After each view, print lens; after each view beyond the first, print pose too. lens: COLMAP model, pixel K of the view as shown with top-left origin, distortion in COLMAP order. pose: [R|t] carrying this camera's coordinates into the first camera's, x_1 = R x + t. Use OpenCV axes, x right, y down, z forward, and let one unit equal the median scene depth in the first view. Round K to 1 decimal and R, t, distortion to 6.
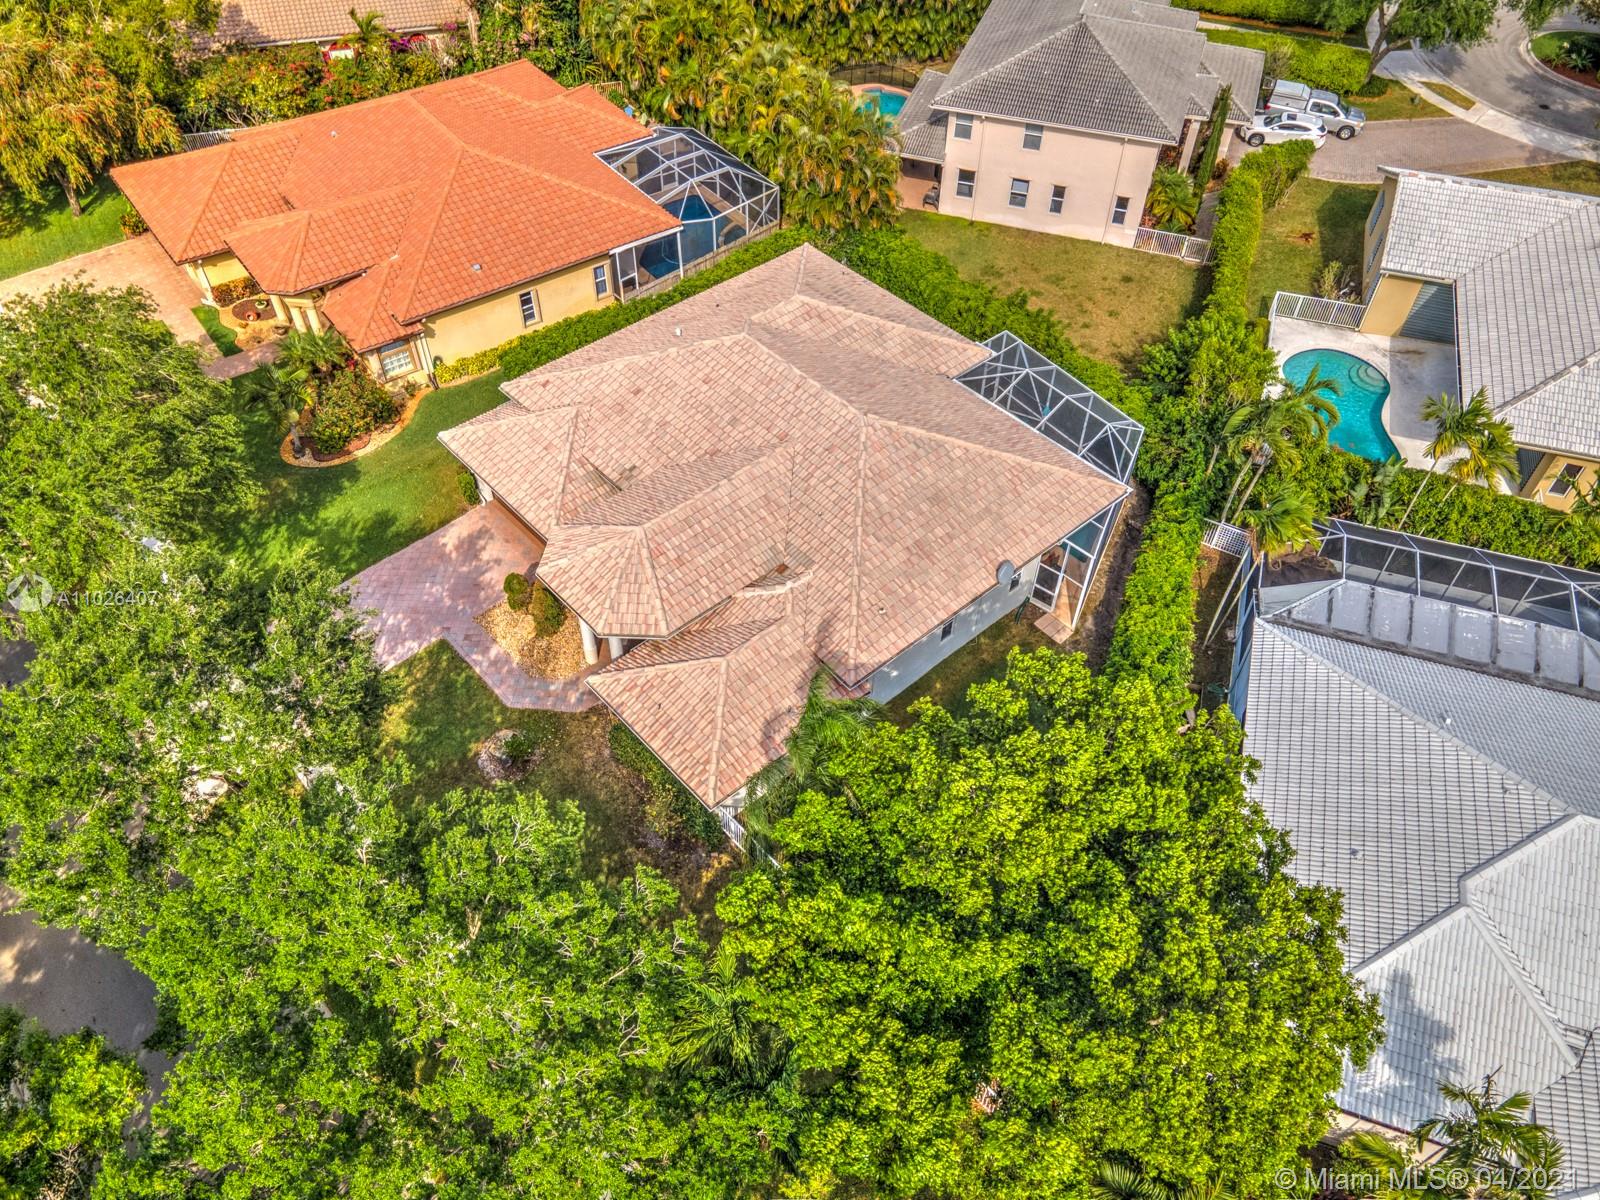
lens RADIAL K [[1150.8, 0, 796.1], [0, 1150.8, 588.1], [0, 0, 1]] dist [0.051589, -0.001572]
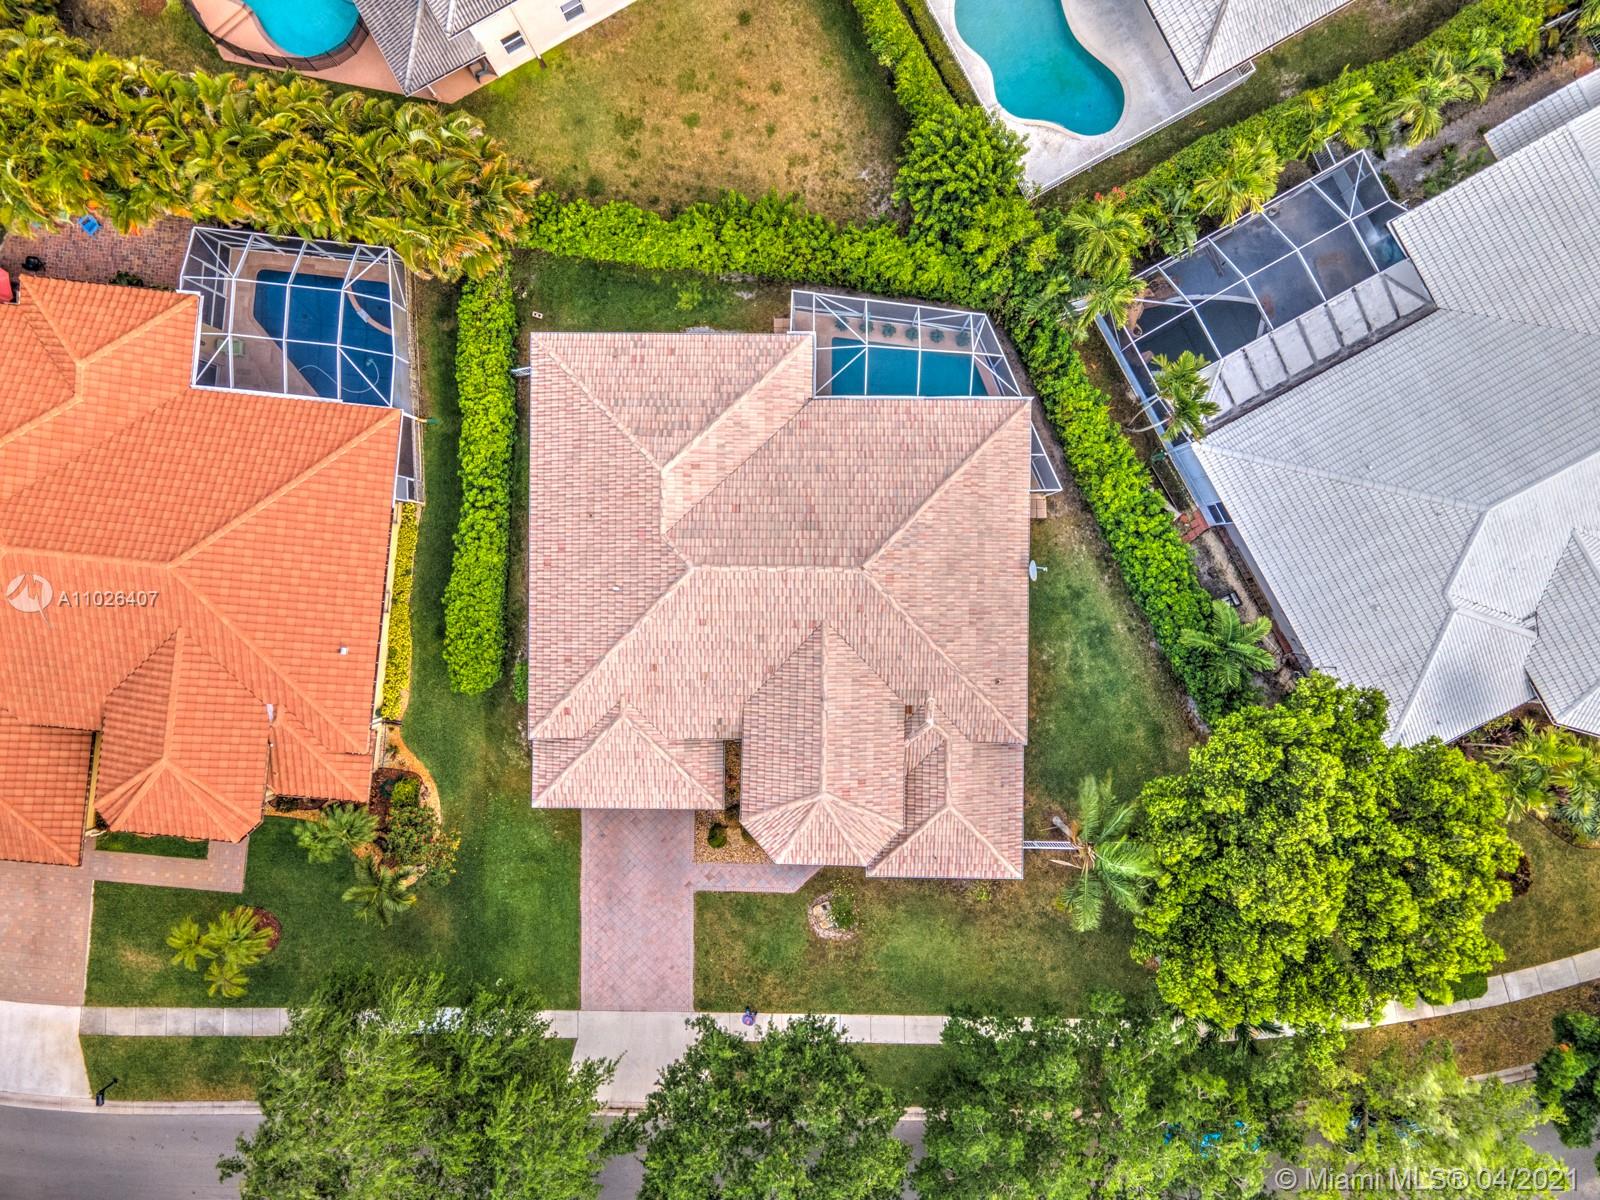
lens RADIAL K [[1170.7, 0, 796.6], [0, 1170.7, 577.9], [0, 0, 1]] dist [0.056848, 0.000333]
pose [[0.673470, -0.738954, -0.019625, 0.025171], [0.555466, 0.488368, 0.673019, -0.707775], [-0.487745, -0.464159, 0.739365, 0.155694]]
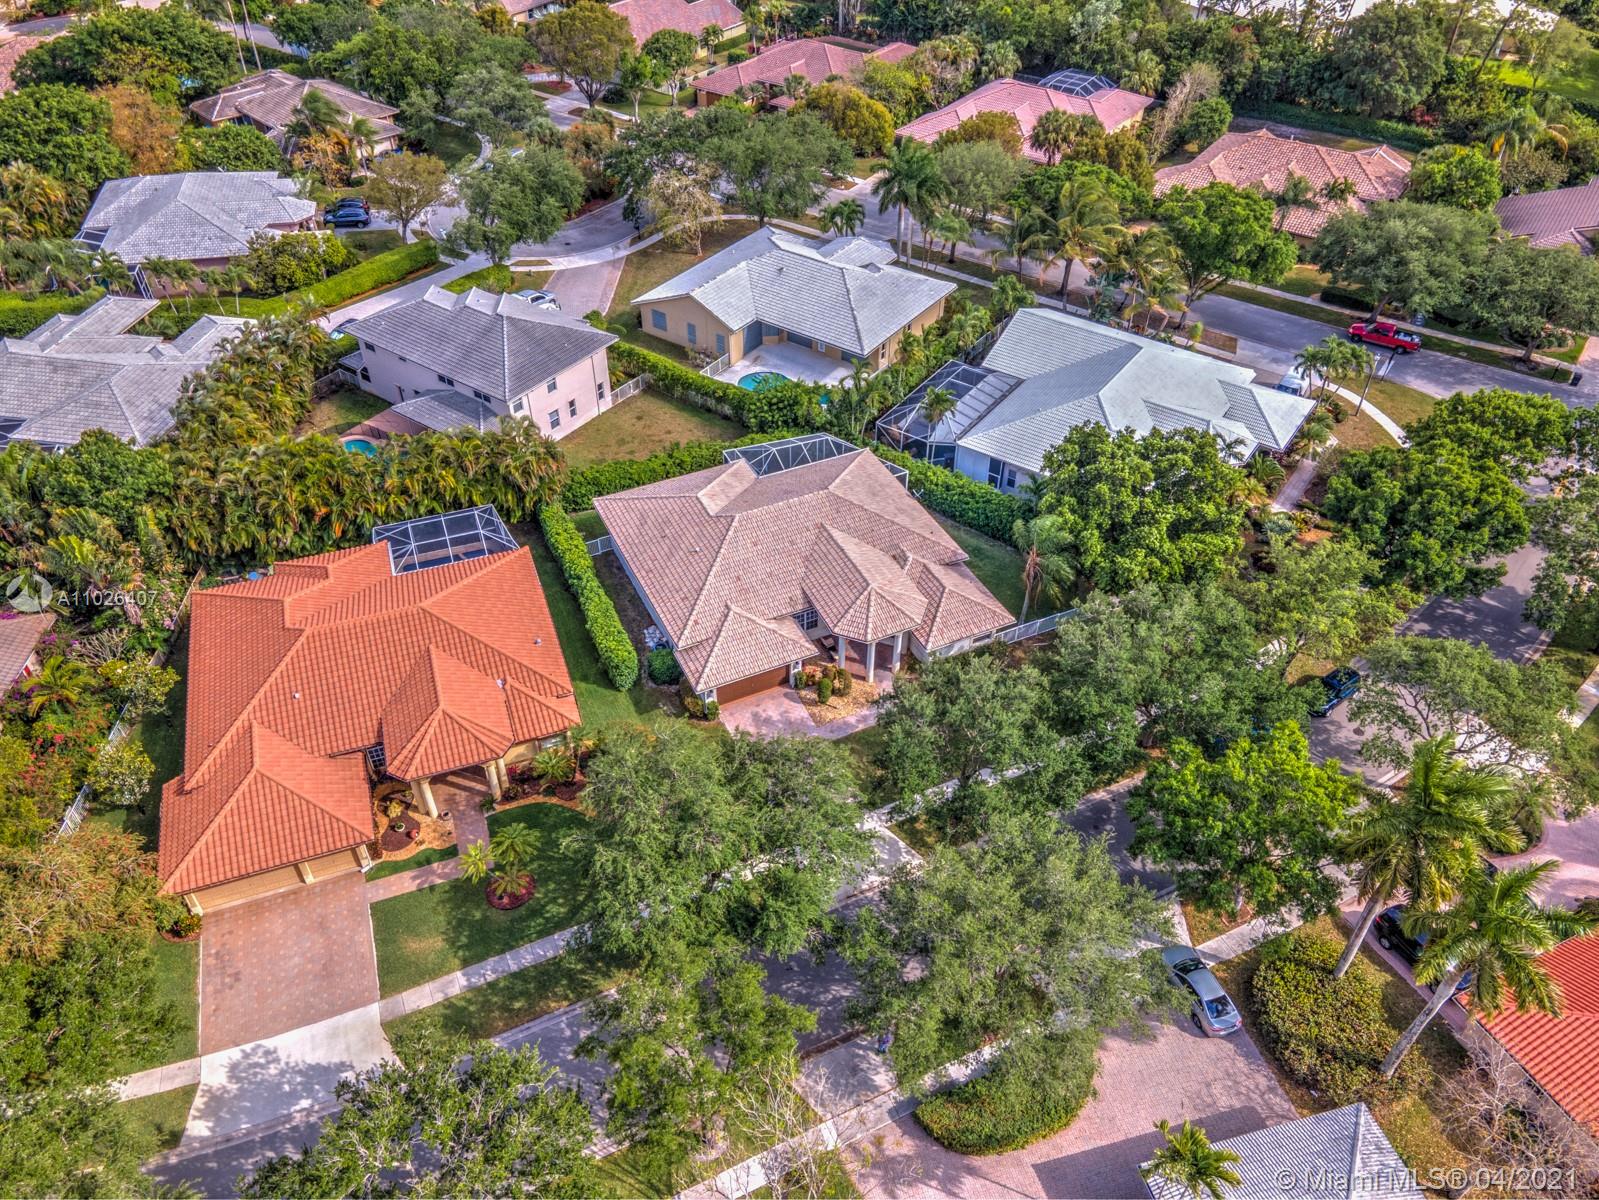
lens RADIAL K [[1139.6, 0, 794.2], [0, 1139.6, 592.1], [0, 0, 1]] dist [0.047394, 0.010315]
pose [[0.285246, -0.635944, 0.717085, -1.064008], [0.699895, 0.649353, 0.297468, -0.482558], [-0.654814, 0.417033, 0.630319, -0.049681]]
